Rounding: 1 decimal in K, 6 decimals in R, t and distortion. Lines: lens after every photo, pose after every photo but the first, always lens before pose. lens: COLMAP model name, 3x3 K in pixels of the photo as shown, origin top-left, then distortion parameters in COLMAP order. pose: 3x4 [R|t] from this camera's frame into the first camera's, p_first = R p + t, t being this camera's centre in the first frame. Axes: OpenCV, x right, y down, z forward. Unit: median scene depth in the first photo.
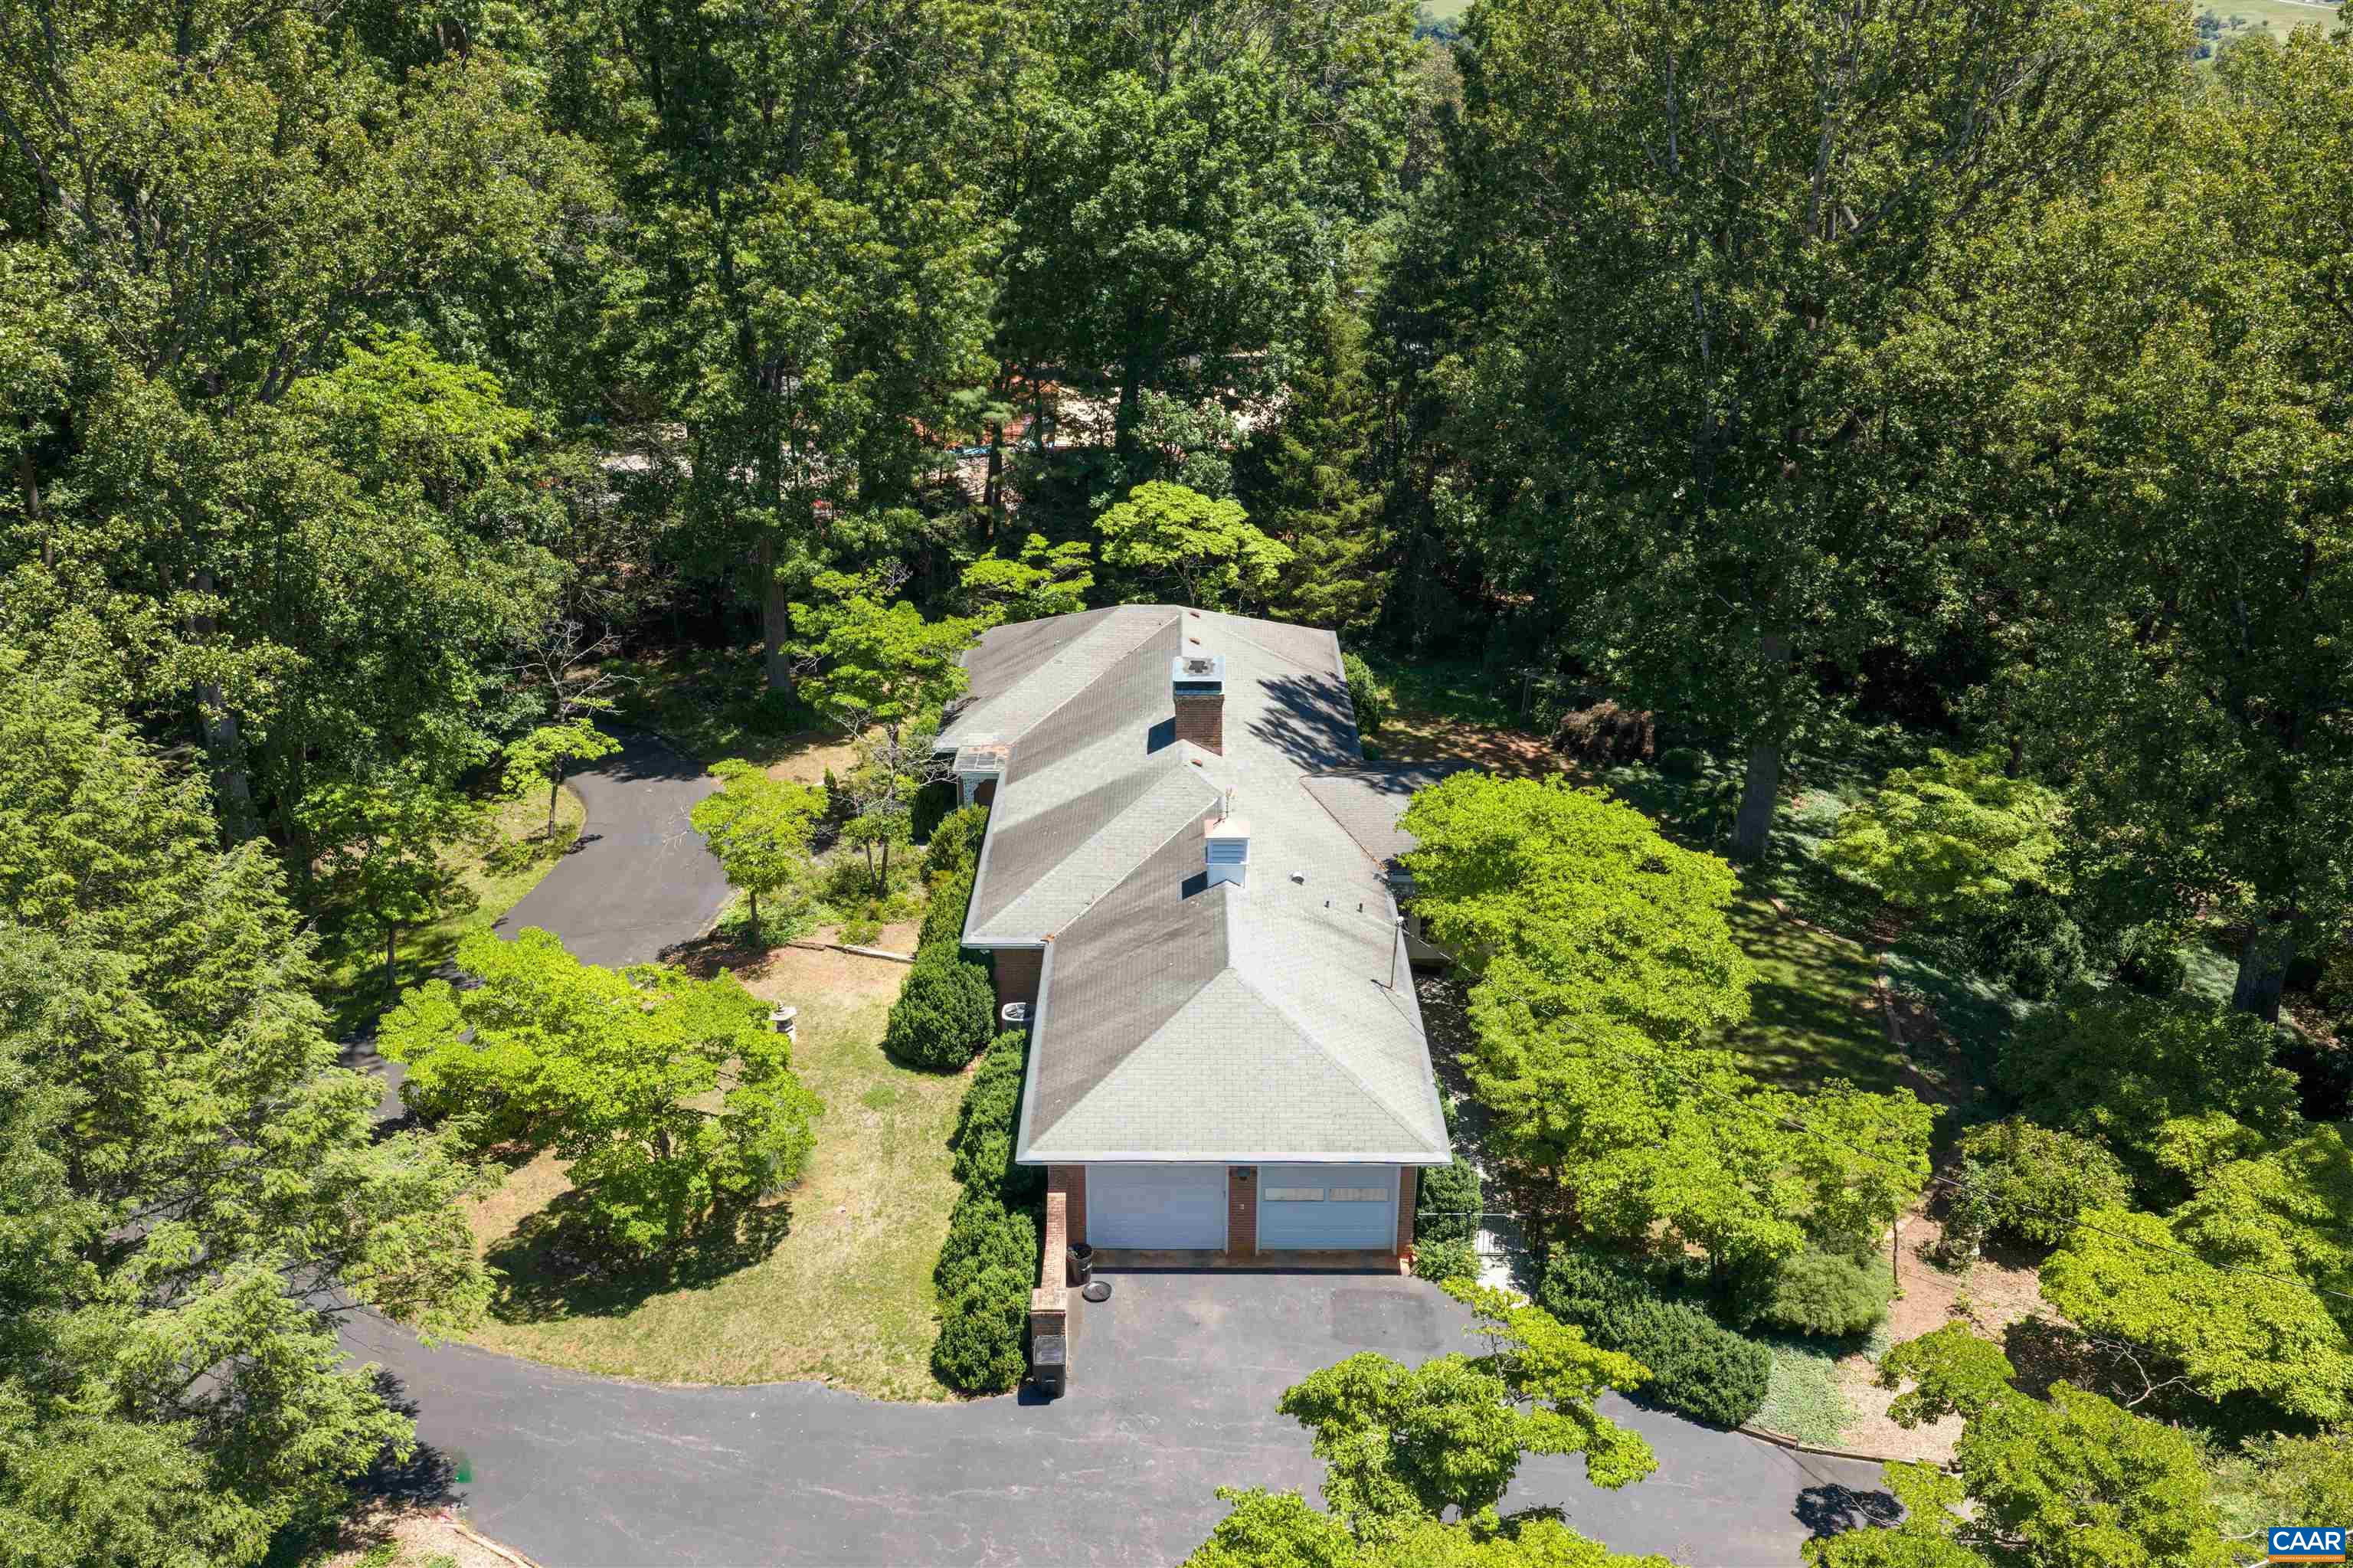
lens RADIAL K [[1921.7, 0, 1178.4], [0, 1921.7, 786.5], [0, 0, 1]] dist [0.018779, -0.020680]
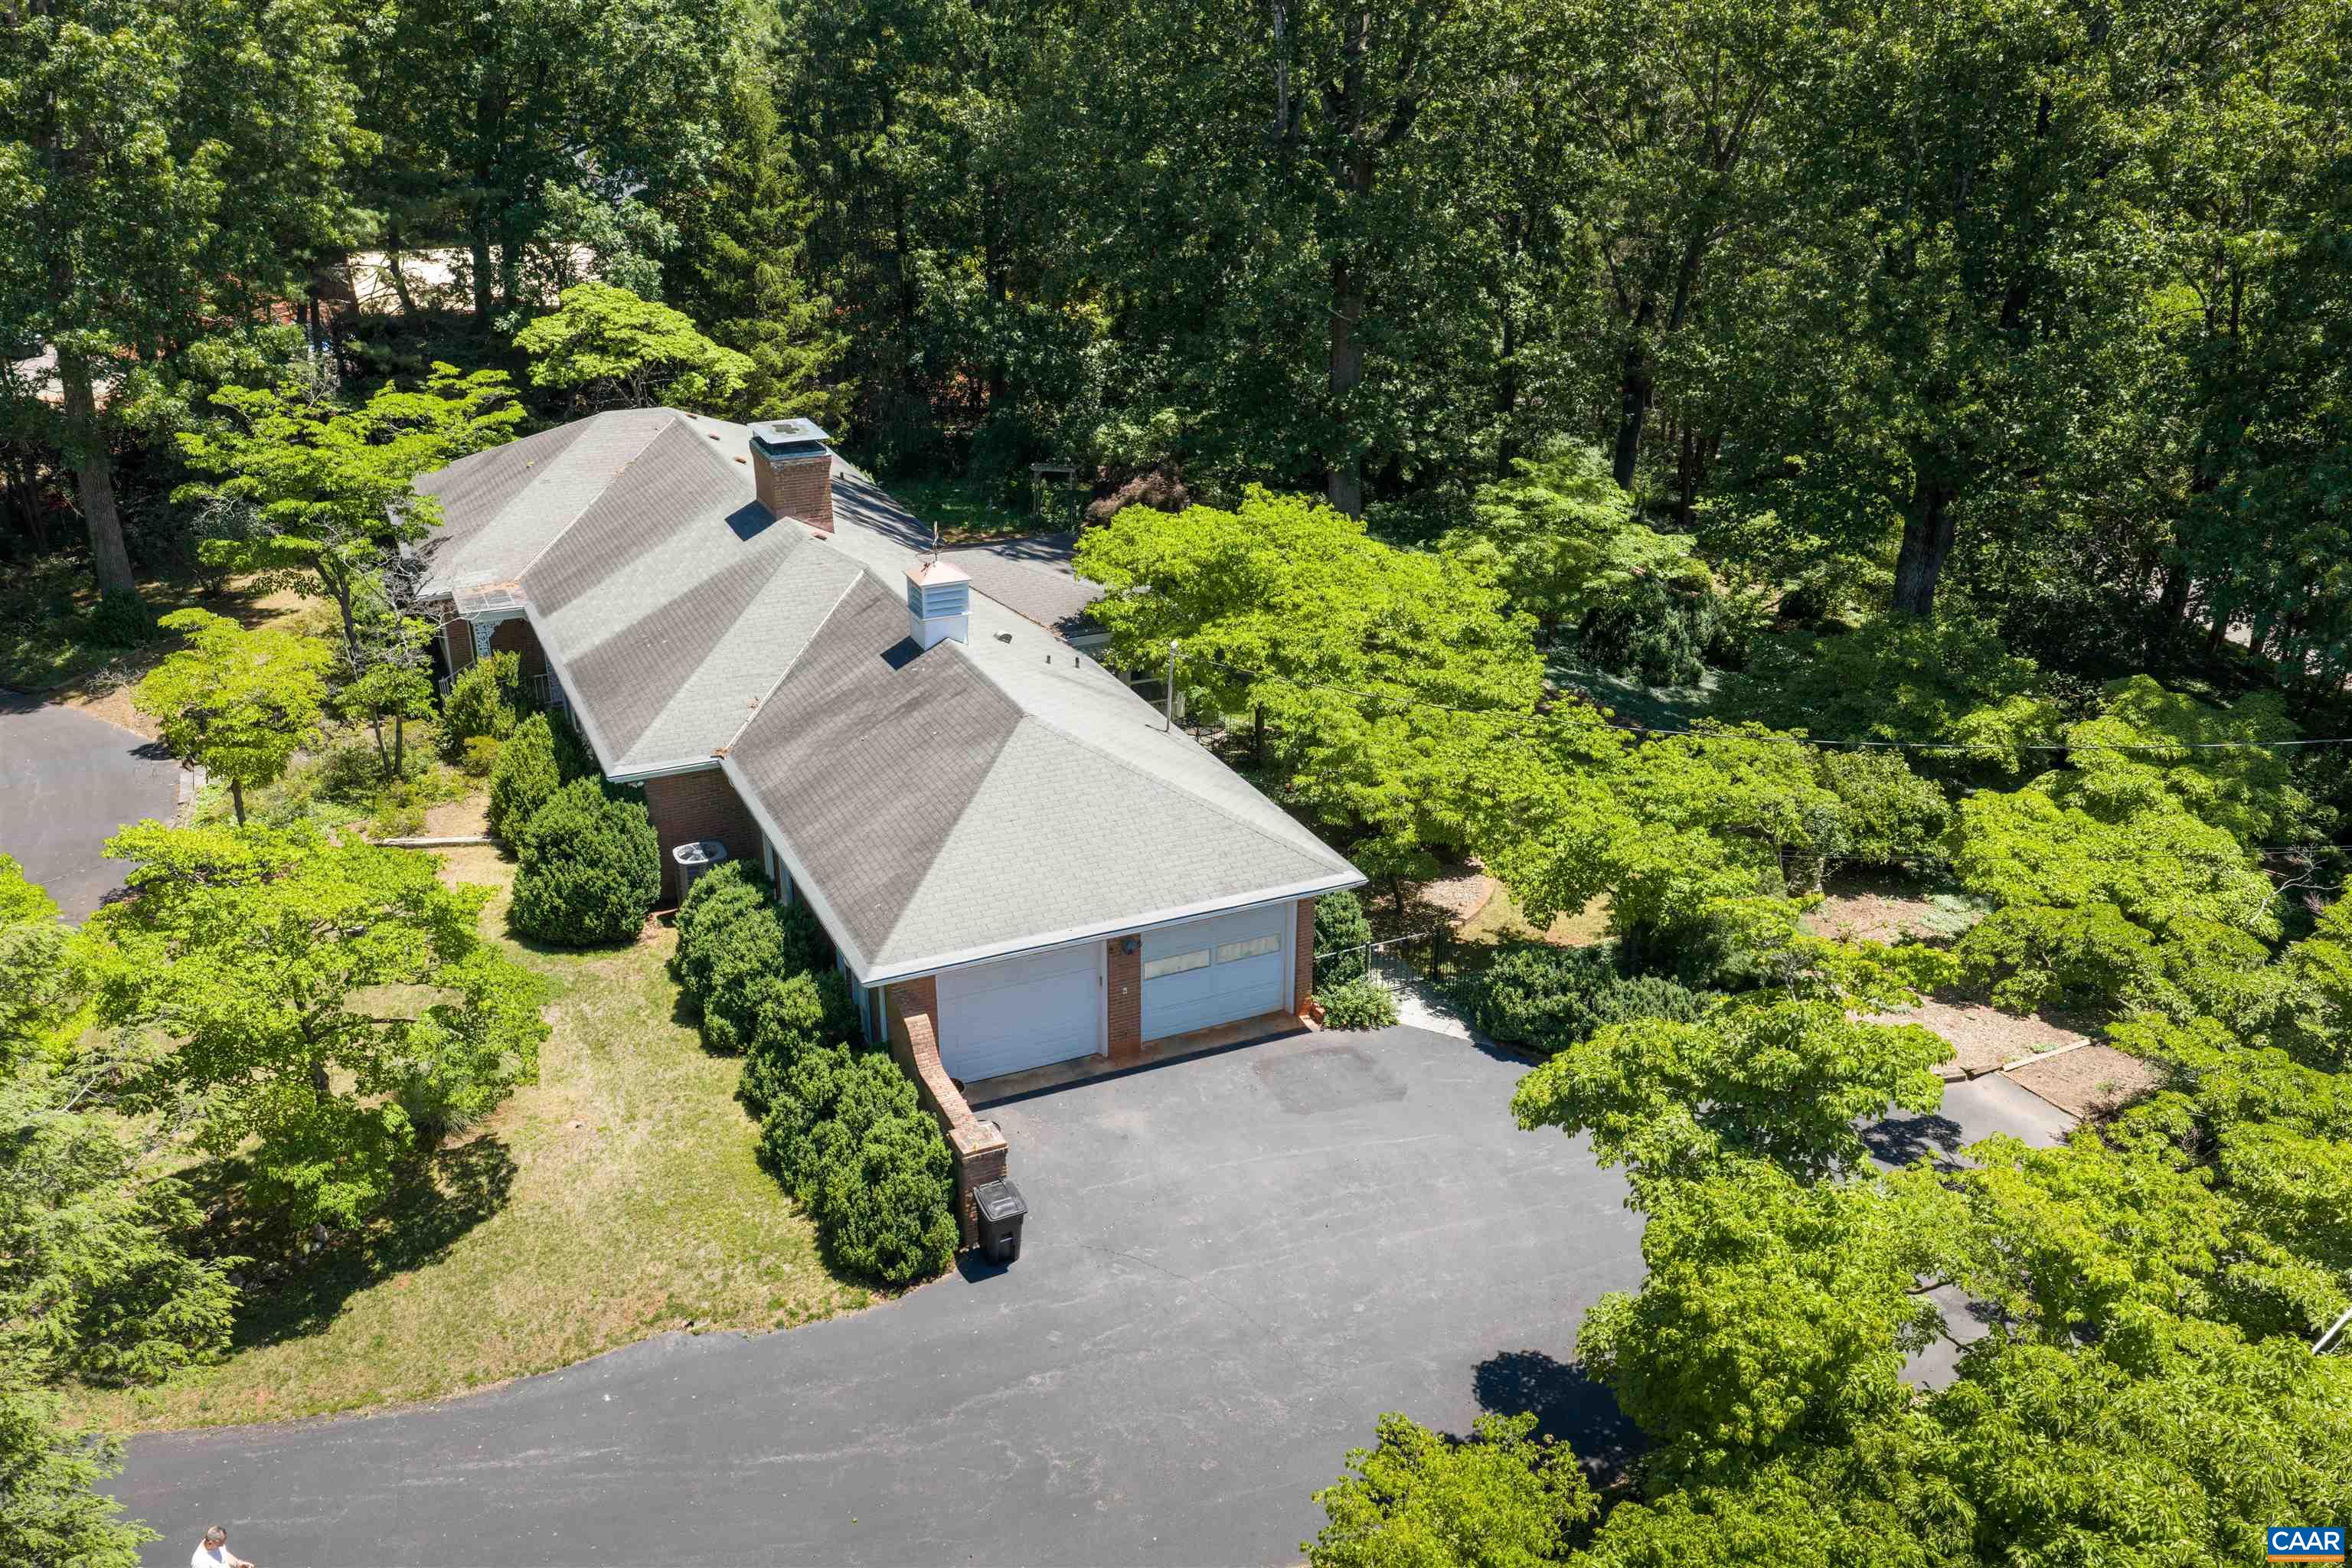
lens RADIAL K [[1920.8, 0, 1175.6], [0, 1920.8, 732.3], [0, 0, 1]] dist [0.018779, -0.020680]
pose [[0.914874, -0.156737, 0.372074, -0.178400], [0.155946, 0.987233, 0.032428, 0.070539], [-0.372406, 0.028355, 0.927637, 0.194981]]
